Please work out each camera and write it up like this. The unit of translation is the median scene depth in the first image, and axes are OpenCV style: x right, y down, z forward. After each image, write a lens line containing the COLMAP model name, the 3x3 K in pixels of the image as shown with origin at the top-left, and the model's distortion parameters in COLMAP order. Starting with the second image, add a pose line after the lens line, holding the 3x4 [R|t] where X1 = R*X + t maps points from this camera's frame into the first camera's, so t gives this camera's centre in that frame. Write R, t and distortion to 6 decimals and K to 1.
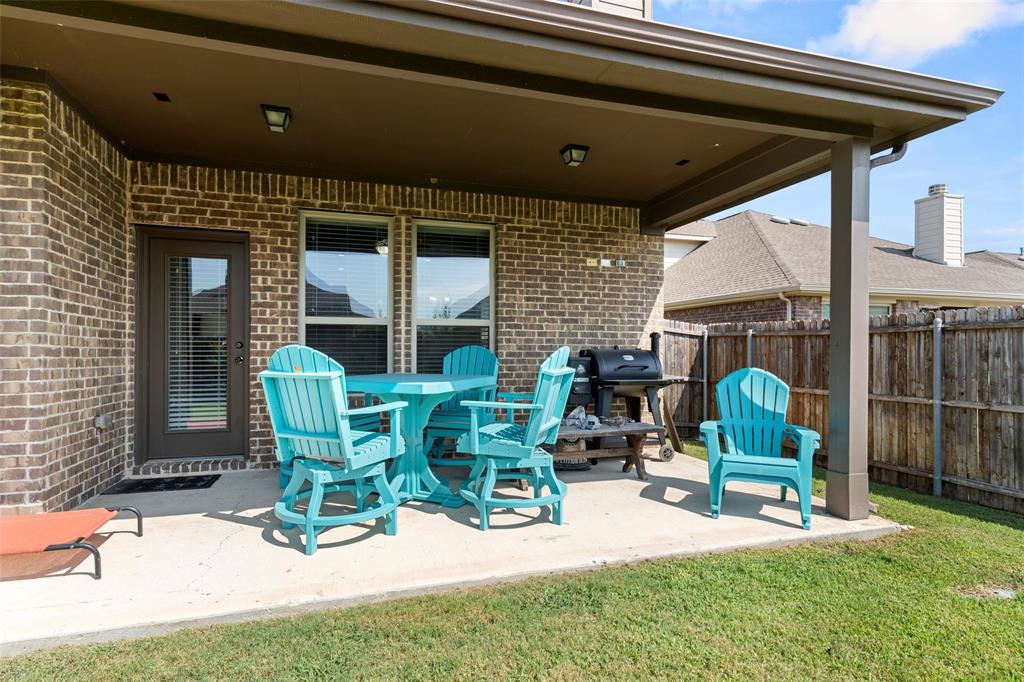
lens RADIAL K [[516.6, 0, 510.9], [0, 516.6, 350.9], [0, 0, 1]] dist [-0.001878, 0.000190]
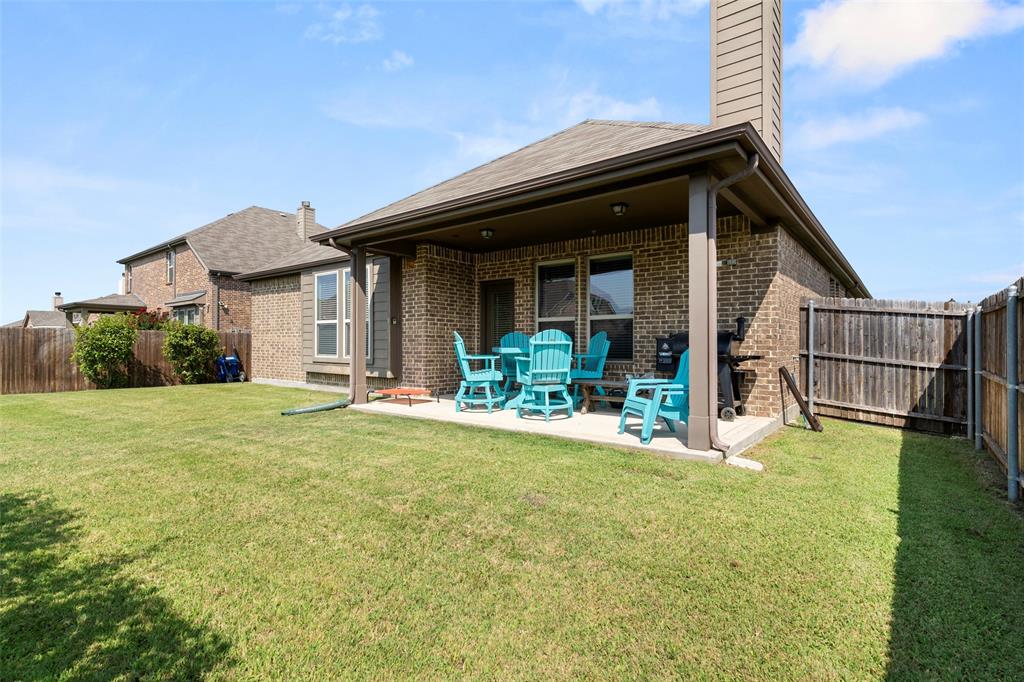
lens RADIAL K [[493.6, 0, 512.9], [0, 493.6, 339.1], [0, 0, 1]] dist [-0.000311, -0.000067]
pose [[0.571336, -0.009932, -0.820656, 0.926402], [-0.001041, 0.999917, -0.012826, 0.030450], [0.820716, 0.008182, 0.571278, -0.098790]]
